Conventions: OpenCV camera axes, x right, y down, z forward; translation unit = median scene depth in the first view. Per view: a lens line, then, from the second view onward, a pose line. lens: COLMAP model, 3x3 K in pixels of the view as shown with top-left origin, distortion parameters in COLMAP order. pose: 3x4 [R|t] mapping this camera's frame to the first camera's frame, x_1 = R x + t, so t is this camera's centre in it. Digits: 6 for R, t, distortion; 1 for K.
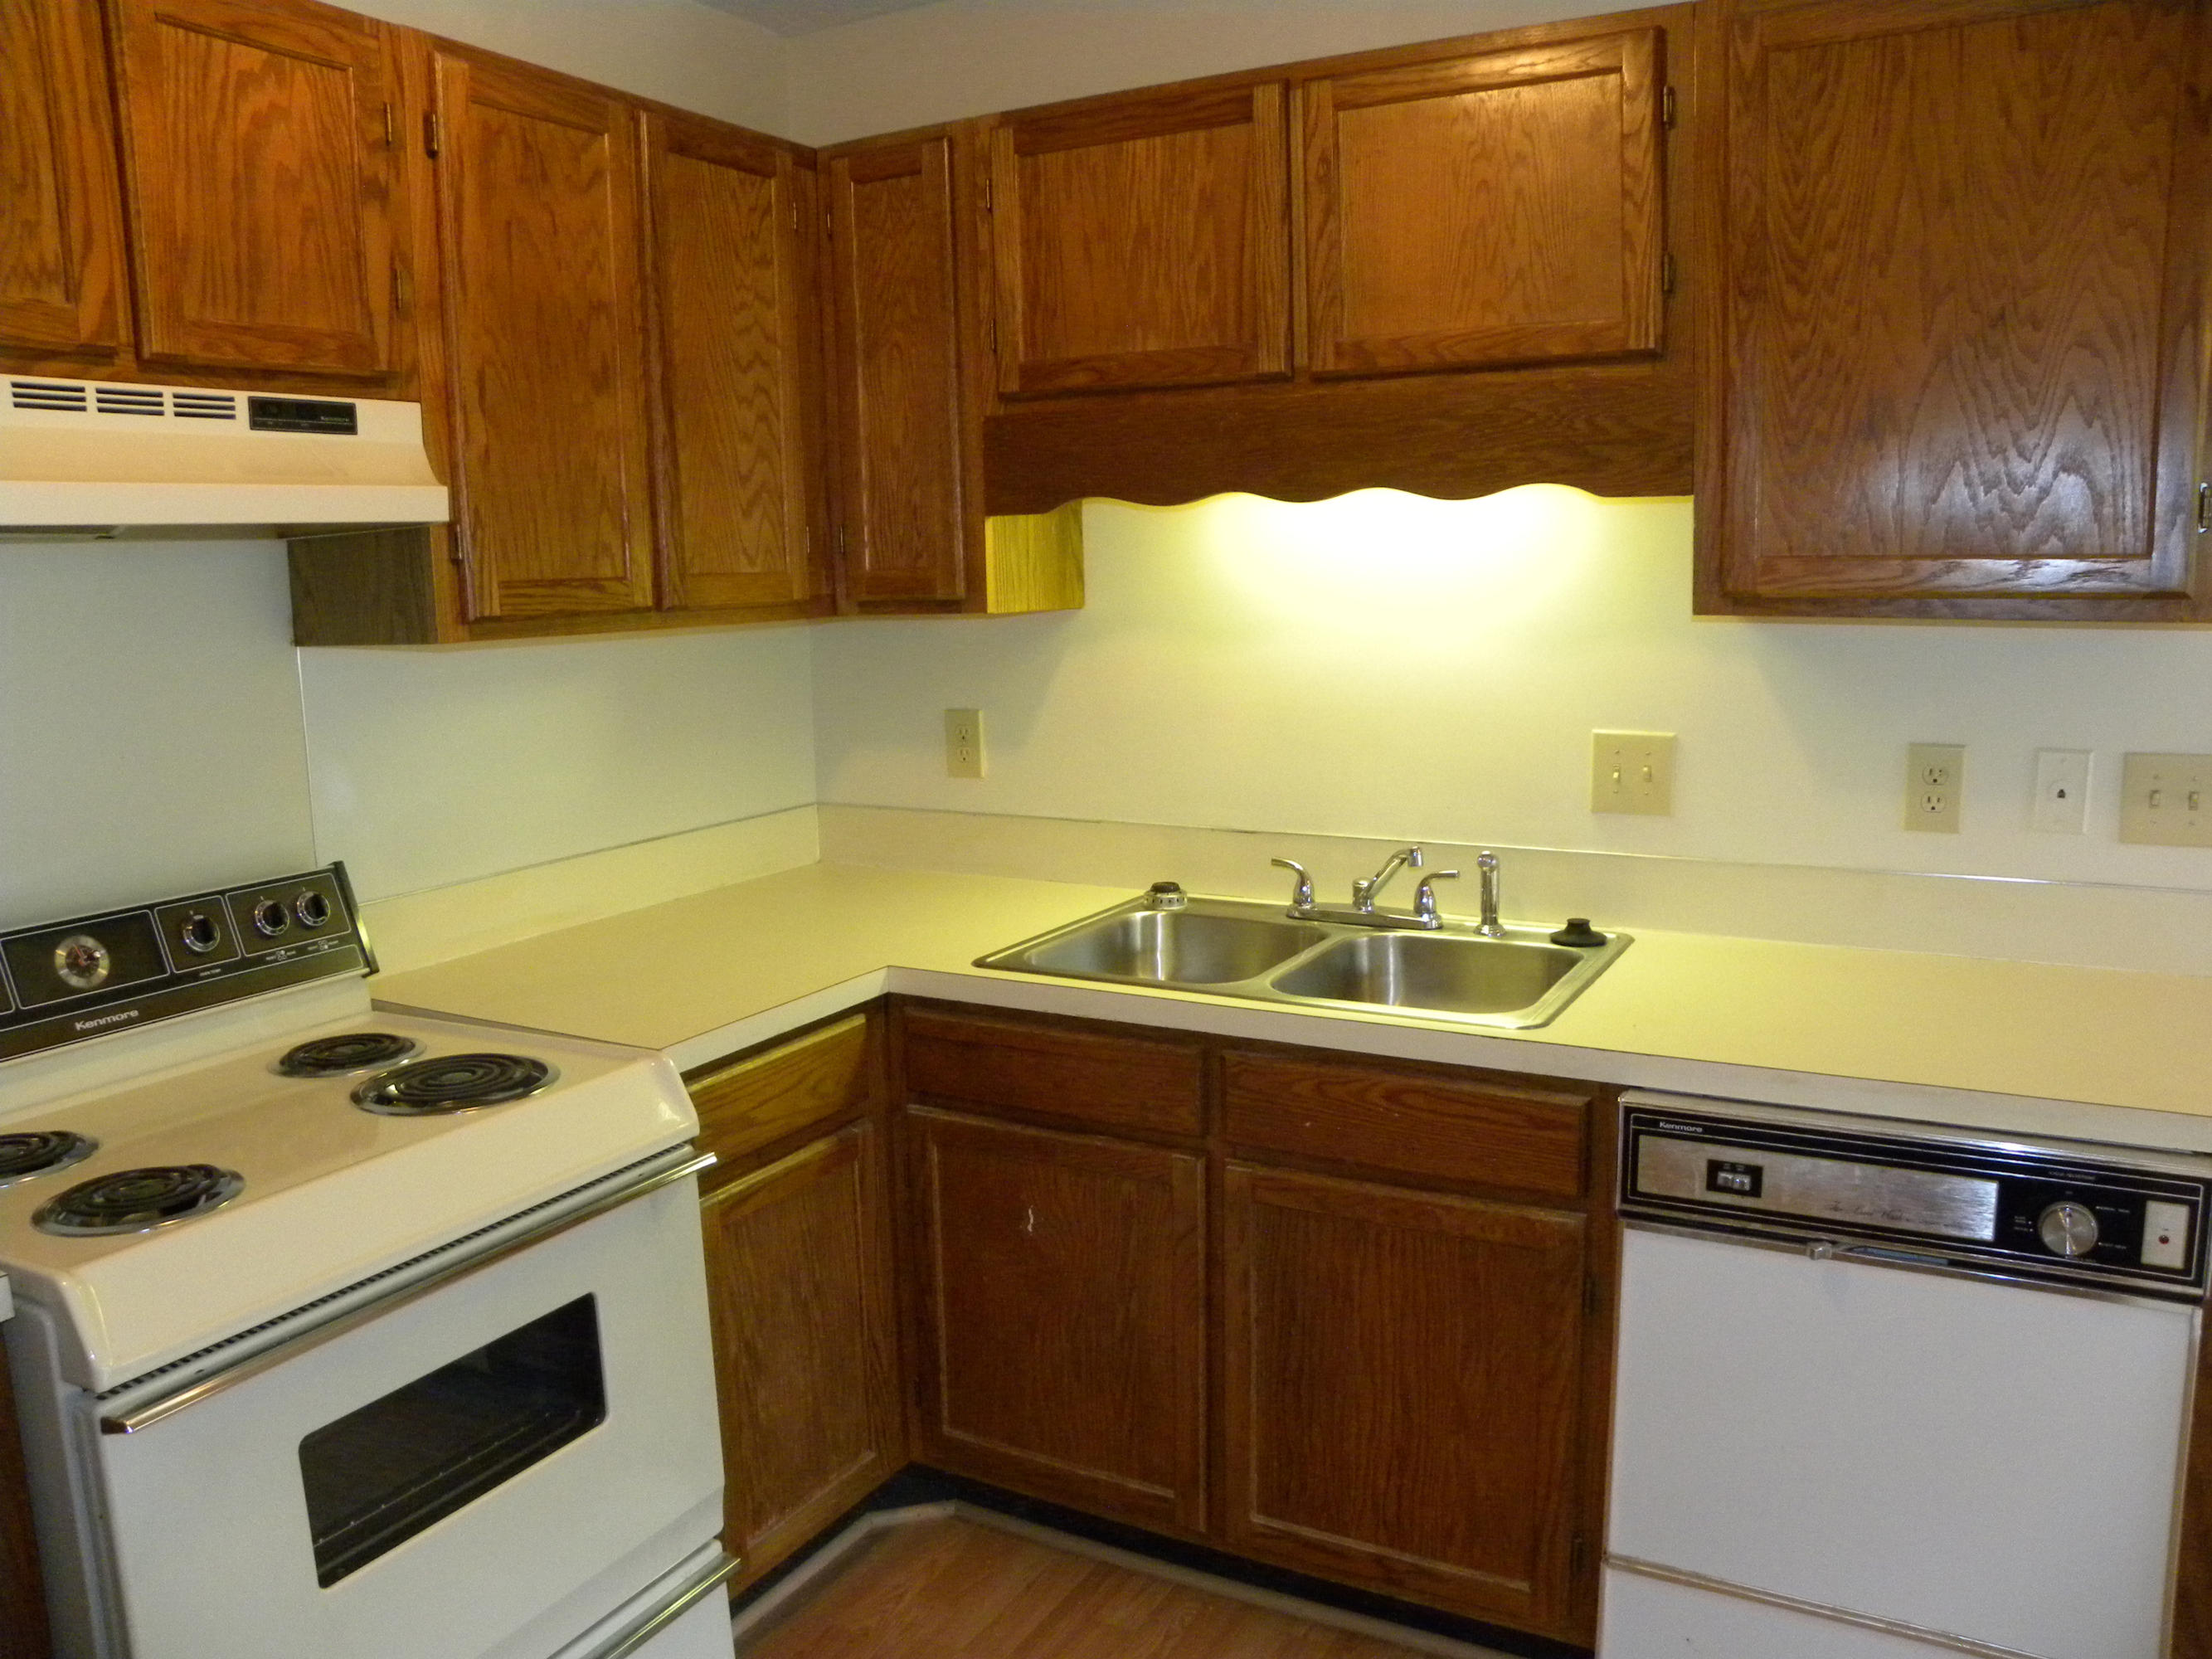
lens RADIAL K [[1717.0, 0, 1119.3], [0, 1717.0, 837.2], [0, 0, 1]] dist [-0.125140, 0.076263]
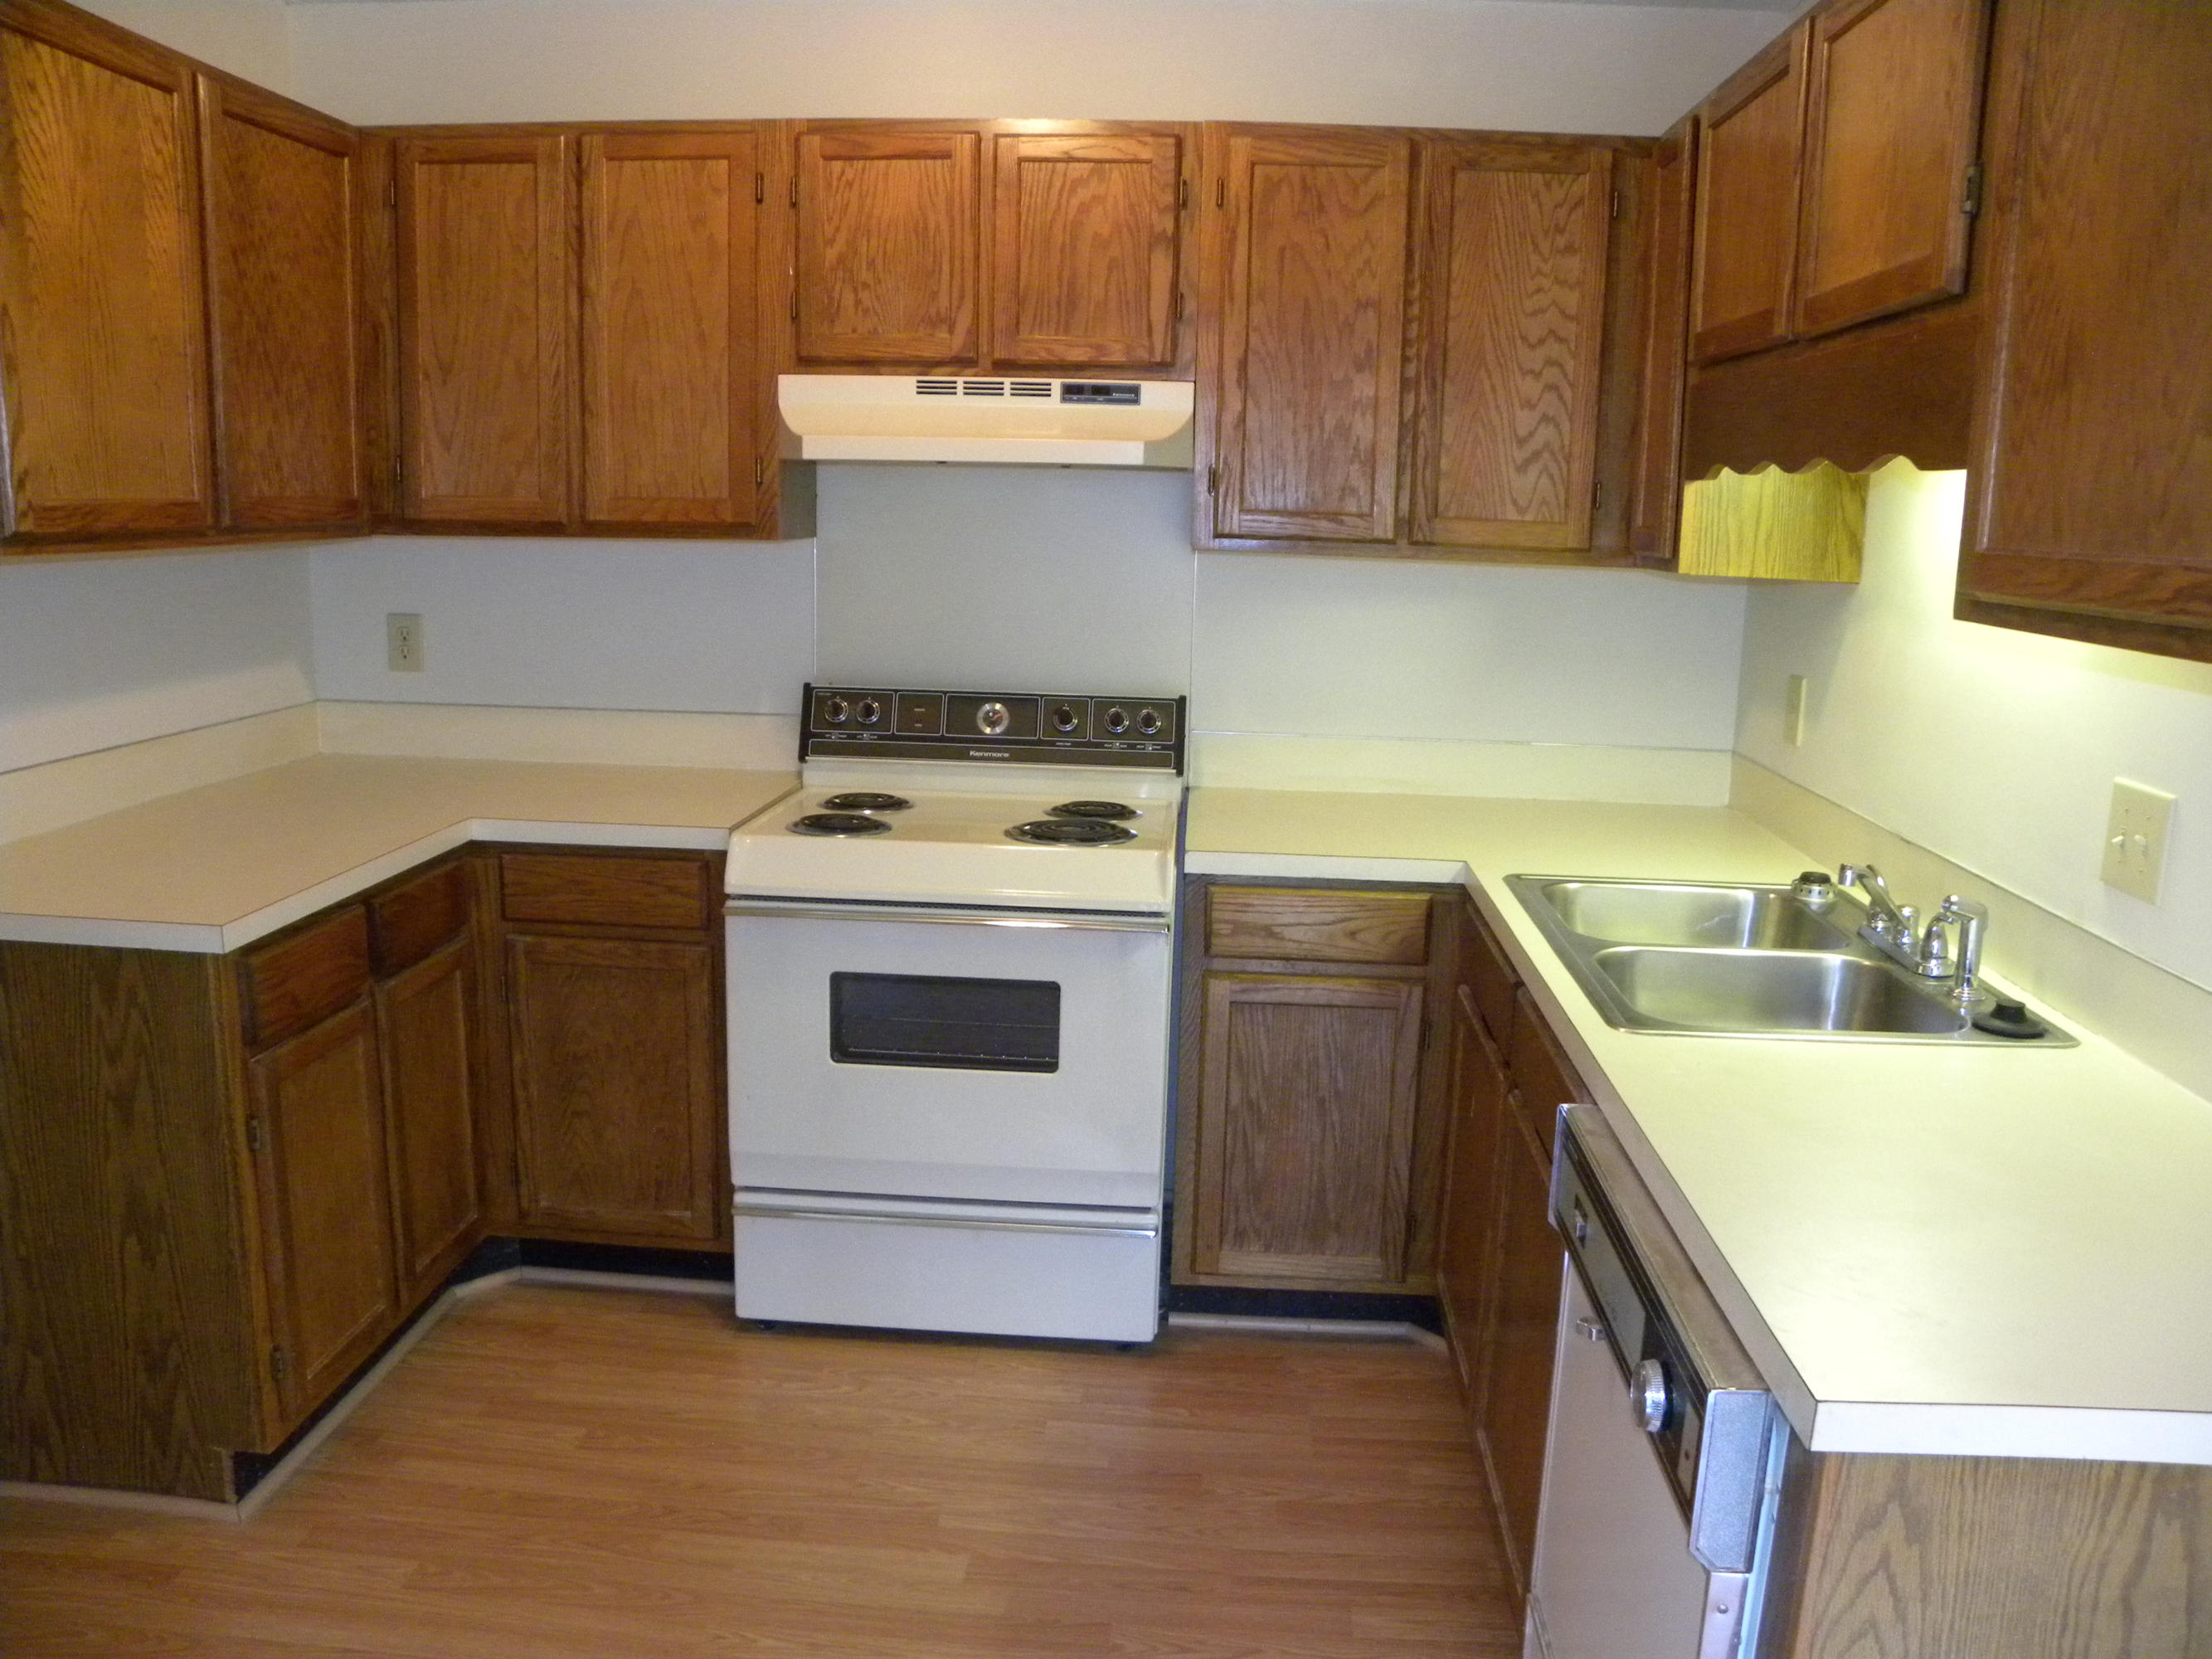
lens RADIAL K [[1717.0, 0, 1120.9], [0, 1717.0, 843.5], [0, 0, 1]] dist [-0.125140, 0.076263]
pose [[0.425914, 0.212356, -0.879490, 0.905404], [-0.183703, 0.972115, 0.145758, -0.072576], [0.885918, 0.099484, 0.453048, 0.307221]]
